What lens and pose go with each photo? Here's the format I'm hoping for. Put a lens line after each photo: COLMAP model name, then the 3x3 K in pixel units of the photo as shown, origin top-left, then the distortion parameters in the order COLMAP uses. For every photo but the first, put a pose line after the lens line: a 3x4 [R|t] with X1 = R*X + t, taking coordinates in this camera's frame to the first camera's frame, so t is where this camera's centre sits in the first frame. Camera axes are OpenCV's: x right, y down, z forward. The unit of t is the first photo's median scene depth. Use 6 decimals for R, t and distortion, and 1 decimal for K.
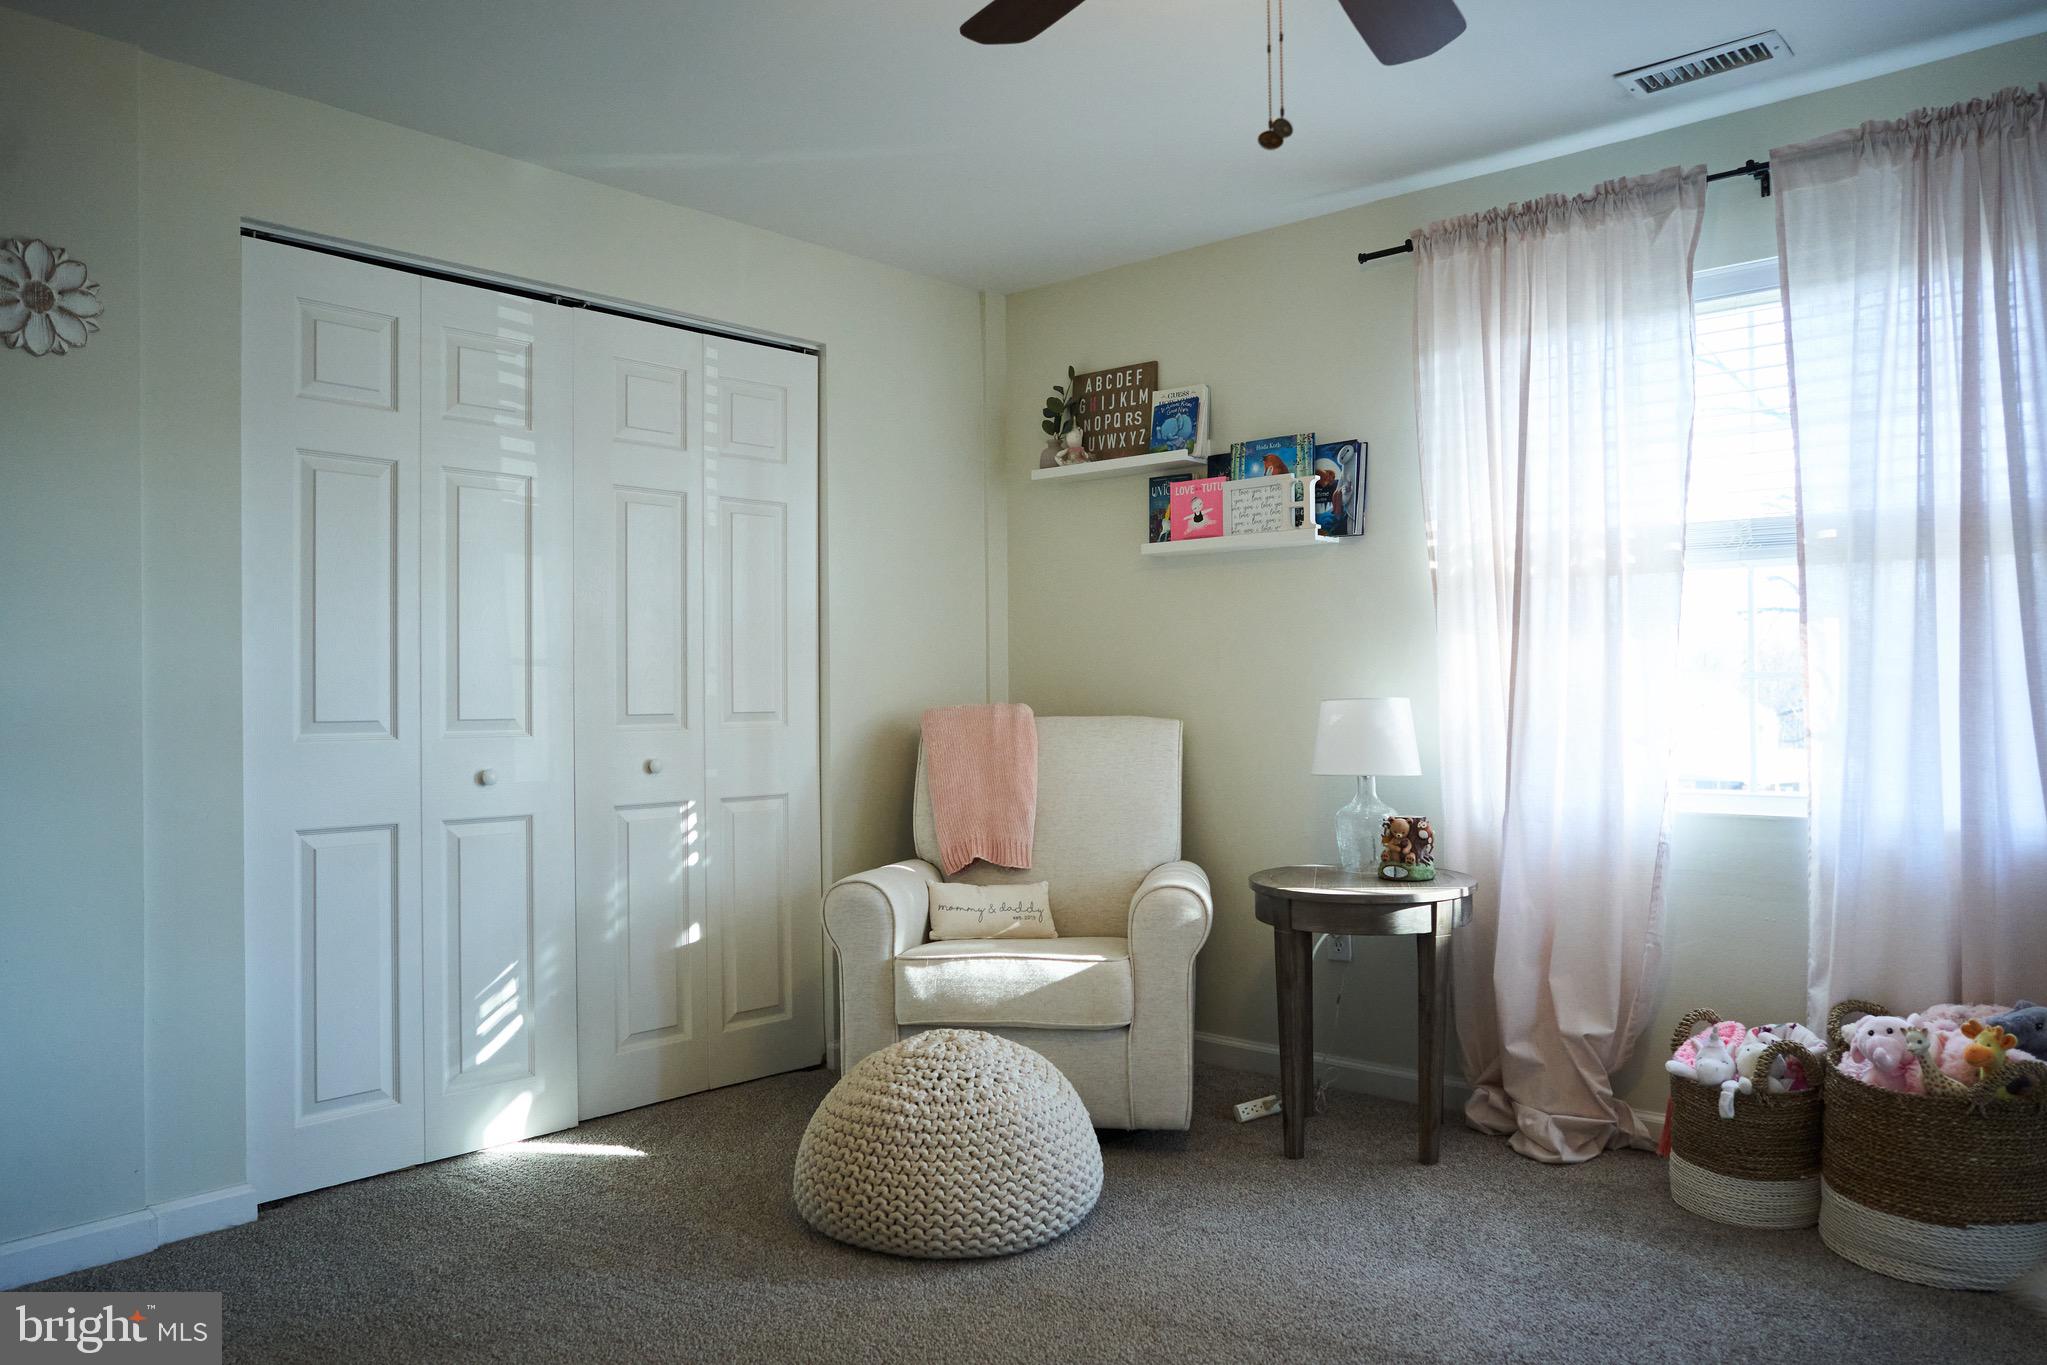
lens RADIAL K [[1472.6, 0, 1023.5], [0, 1472.6, 682.5], [0, 0, 1]] dist [-0.048562, 0.061440]
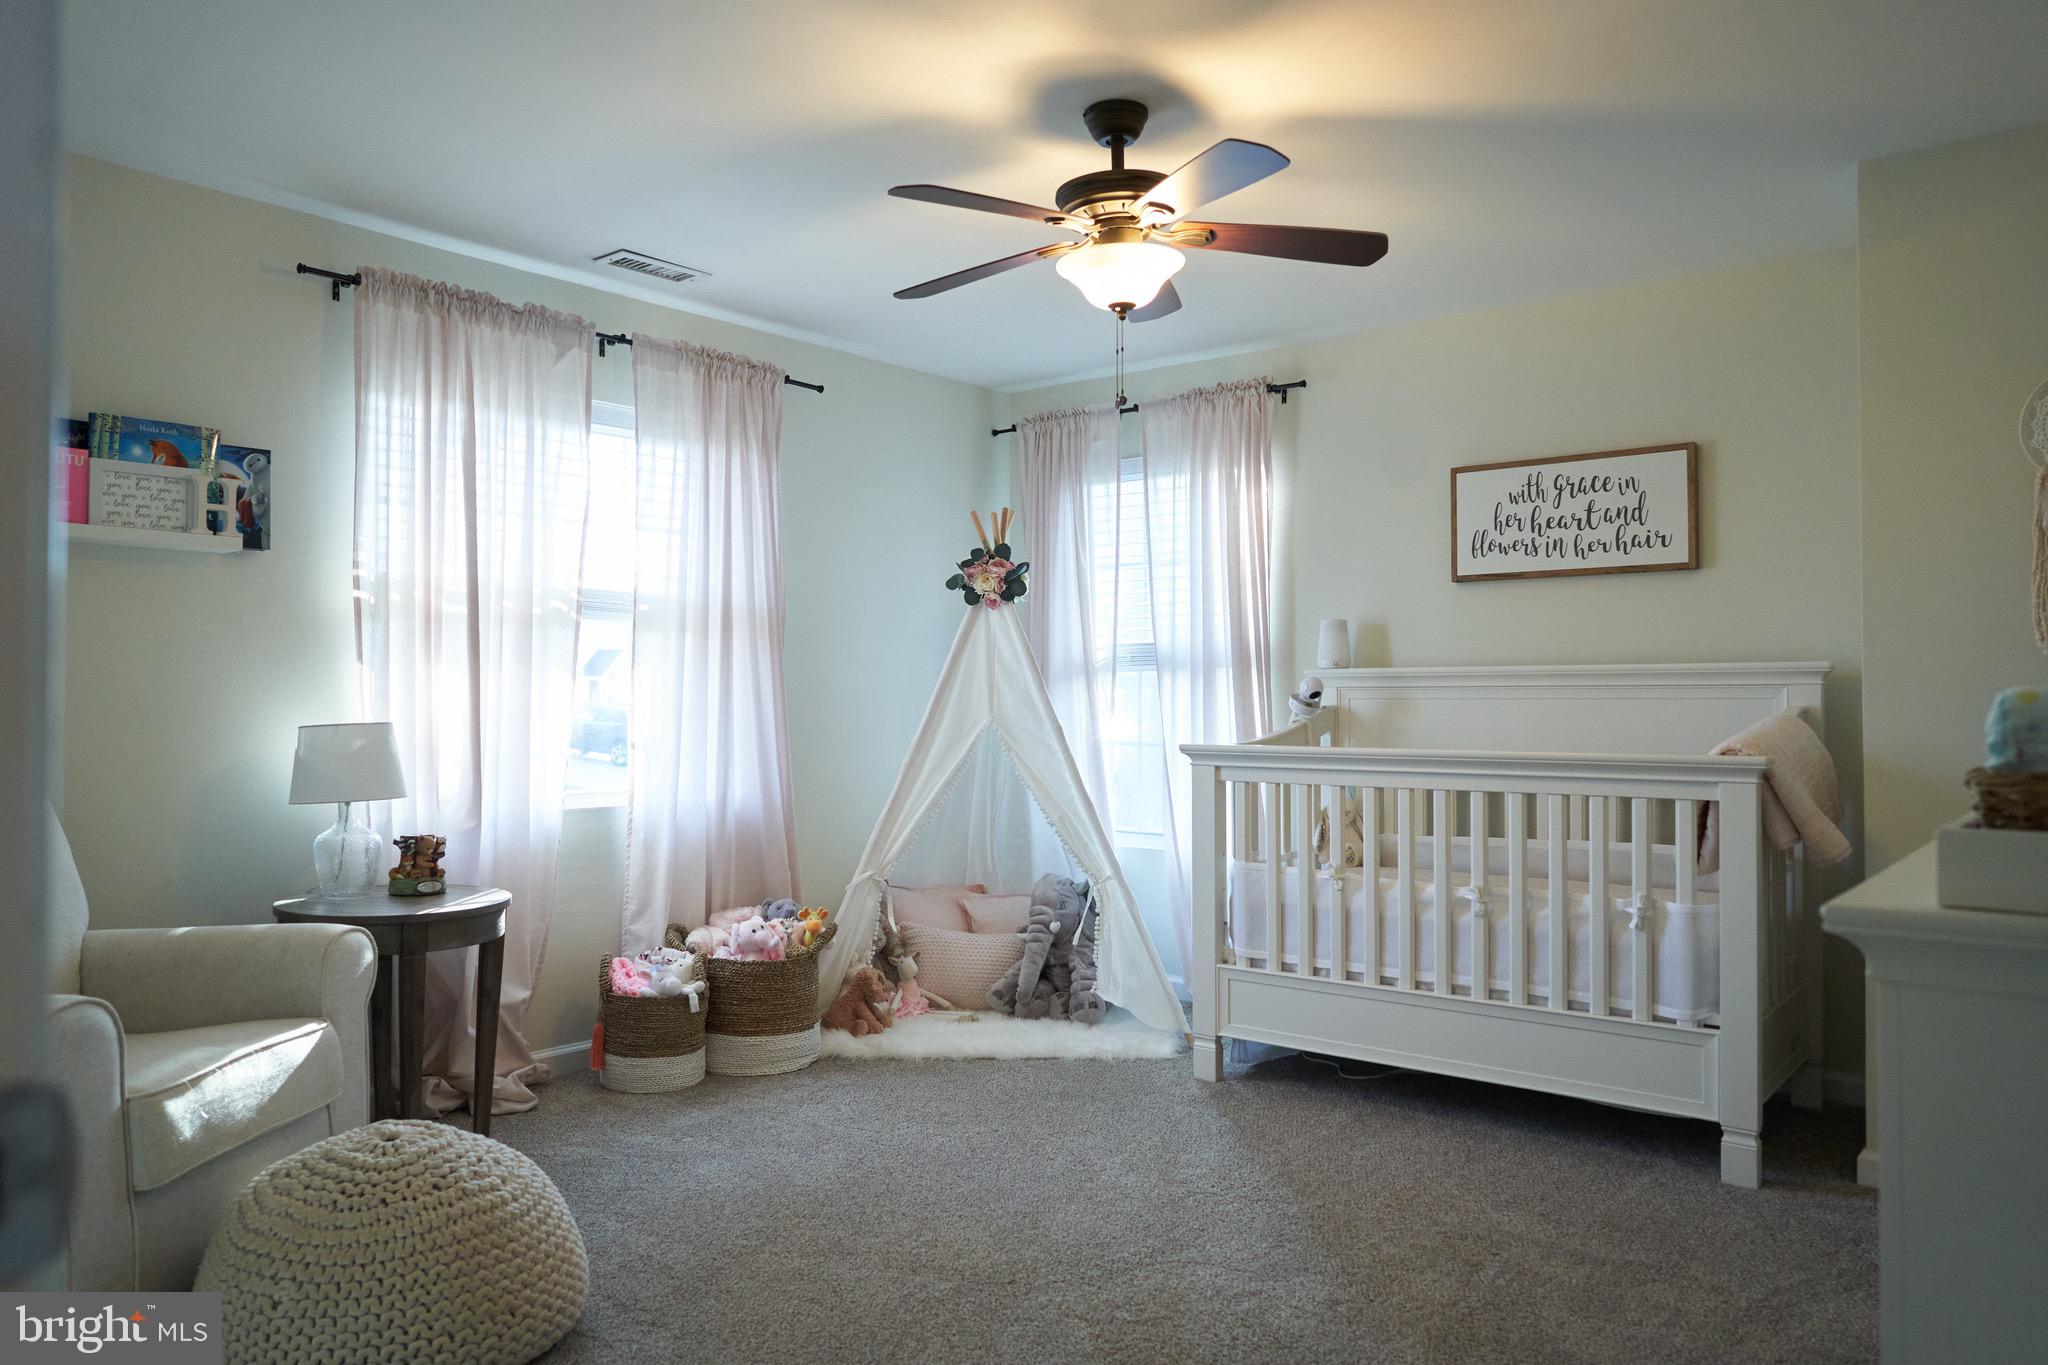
lens RADIAL K [[1473.4, 0, 1024.0], [0, 1473.4, 682.5], [0, 0, 1]] dist [-0.048562, 0.061440]
pose [[-0.055693, 0.021255, 0.998222, -0.821533], [-0.010603, 0.999704, -0.021878, -0.000116], [-0.998392, -0.011803, -0.055451, 0.626876]]
